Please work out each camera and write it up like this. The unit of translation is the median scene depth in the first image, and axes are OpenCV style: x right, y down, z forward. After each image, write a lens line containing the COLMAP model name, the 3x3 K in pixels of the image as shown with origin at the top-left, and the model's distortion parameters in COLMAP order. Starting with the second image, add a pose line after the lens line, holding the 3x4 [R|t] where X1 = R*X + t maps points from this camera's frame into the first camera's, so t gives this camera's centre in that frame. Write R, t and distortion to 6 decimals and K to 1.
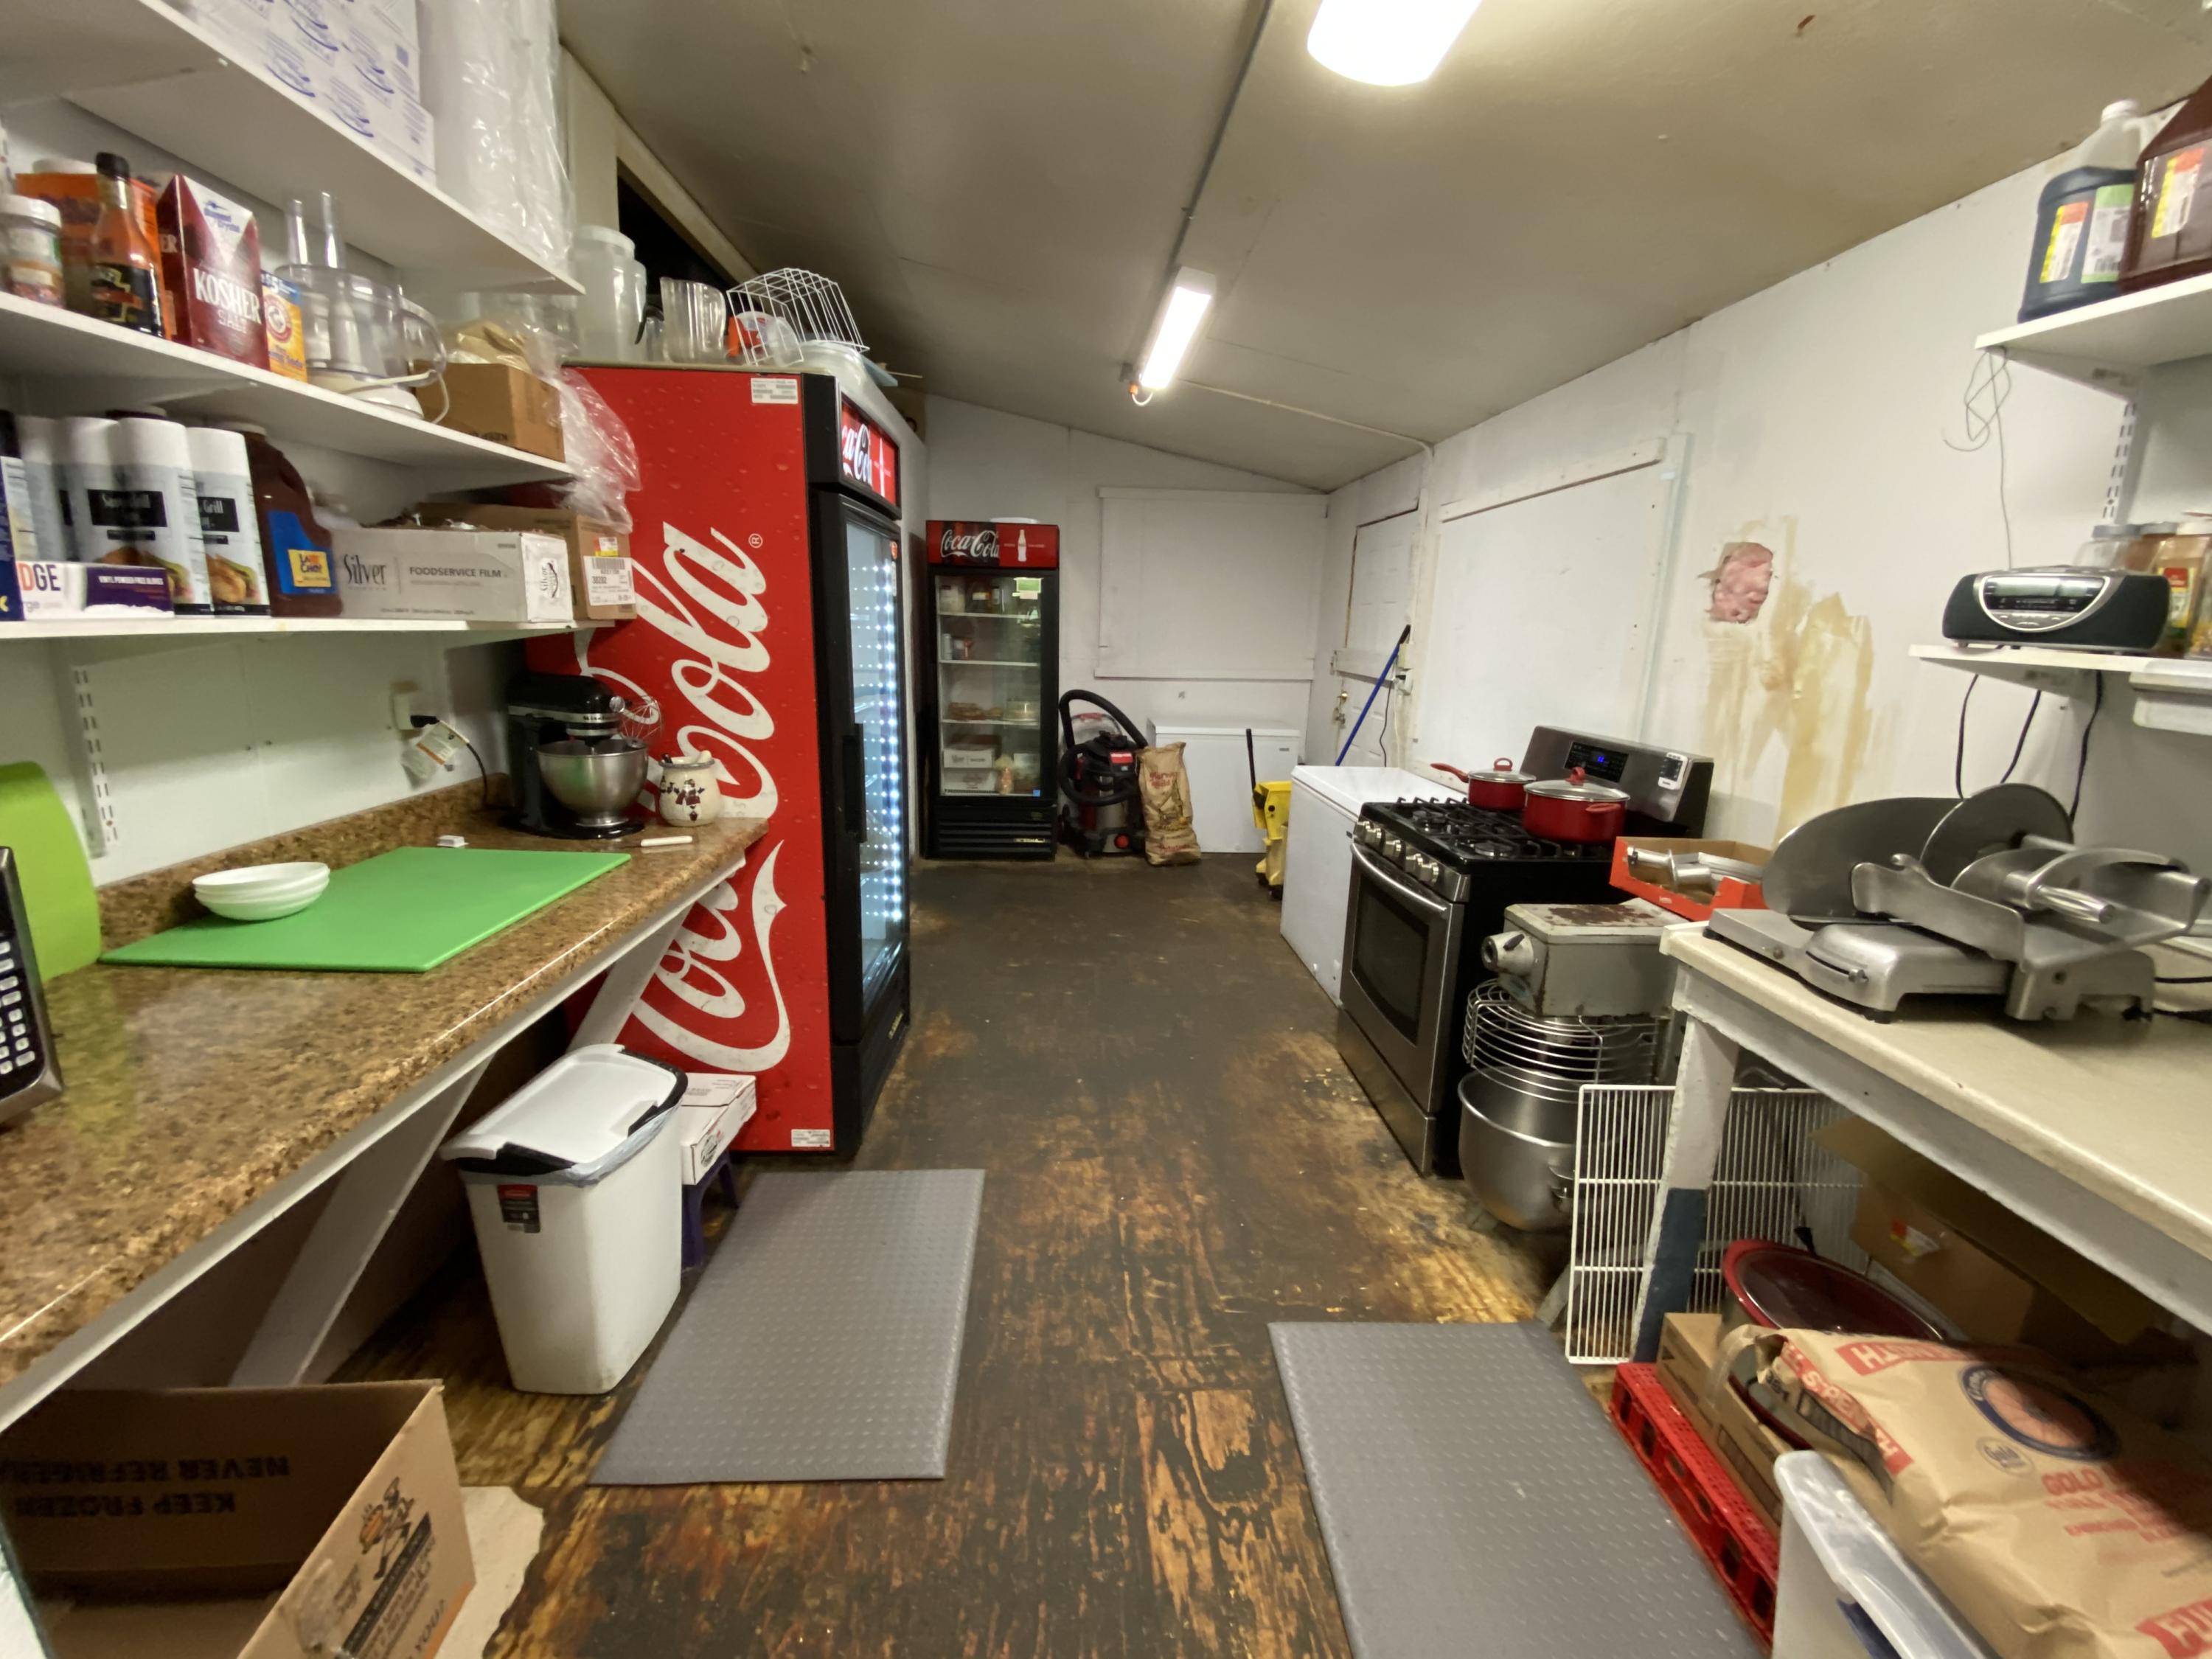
lens RADIAL K [[890.4, 0, 1108.3], [0, 890.4, 839.2], [0, 0, 1]] dist [0.001846, -0.016001]
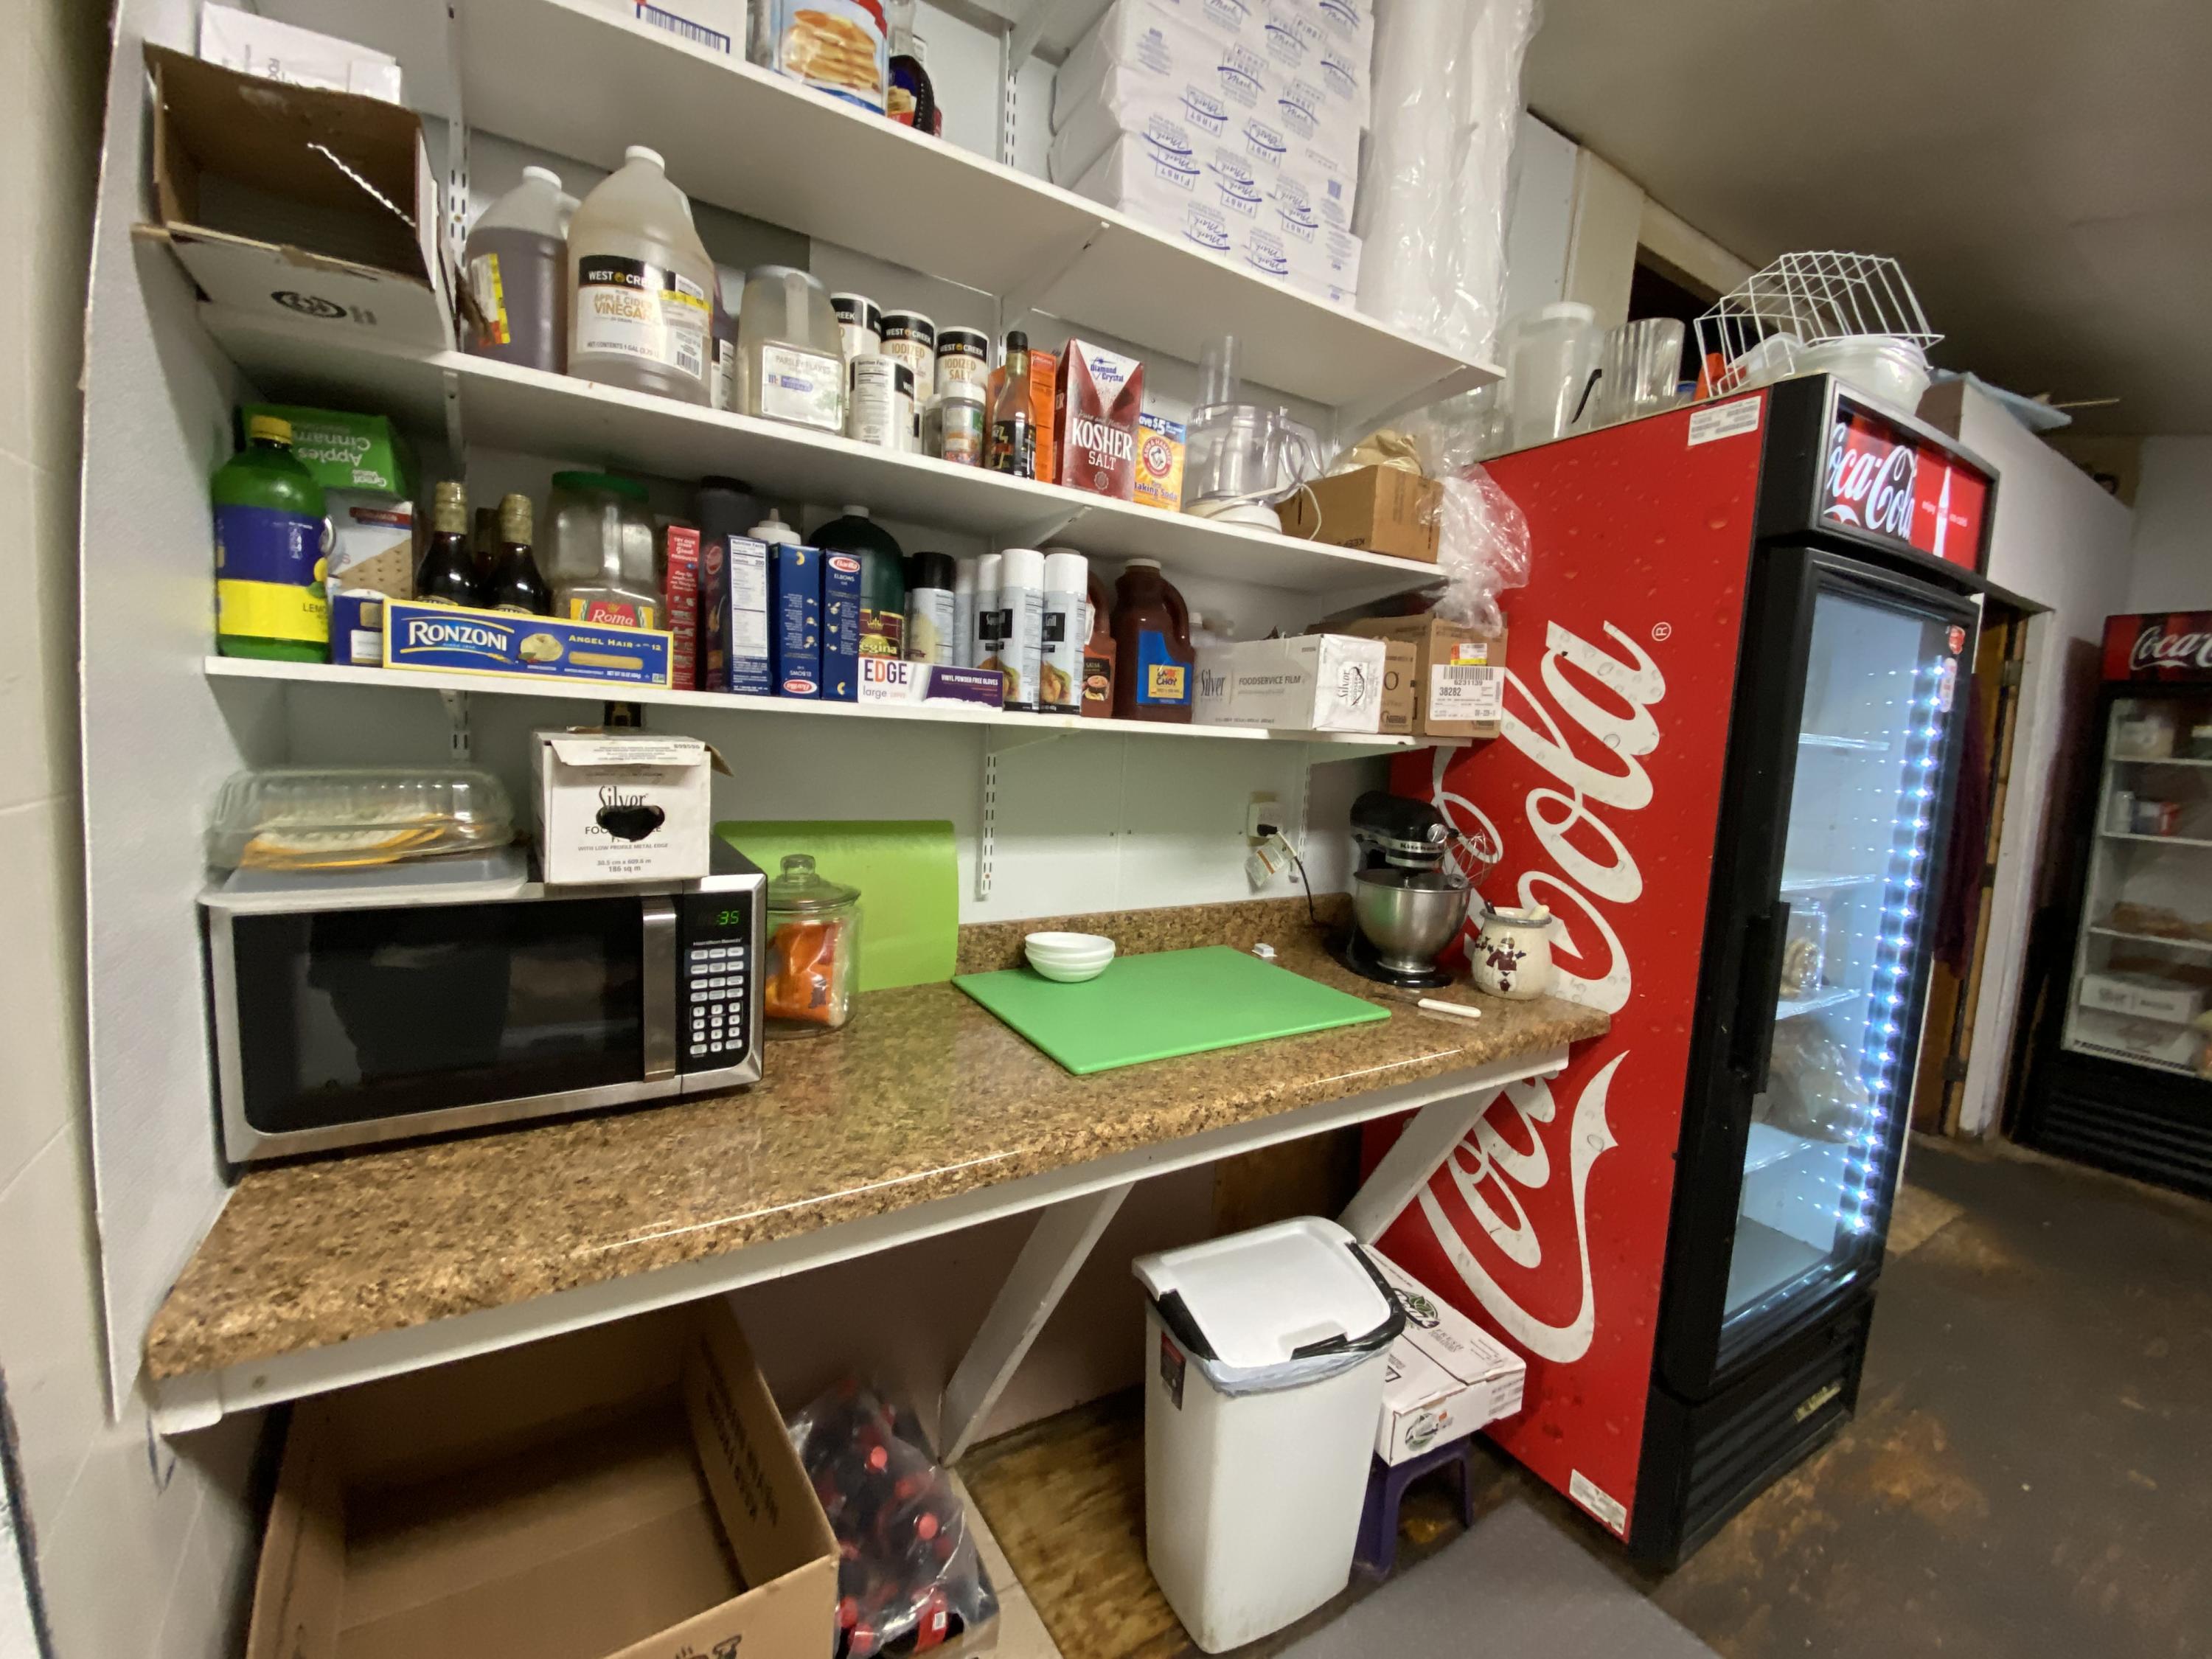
lens RADIAL K [[898.3, 0, 1106.0], [0, 898.3, 829.5], [0, 0, 1]] dist [0.023178, -0.022732]
pose [[0.484270, 0.085314, -0.870749, 0.038531], [-0.234748, 0.971412, -0.035379, -0.051950], [0.842838, 0.221540, 0.490453, 0.317184]]
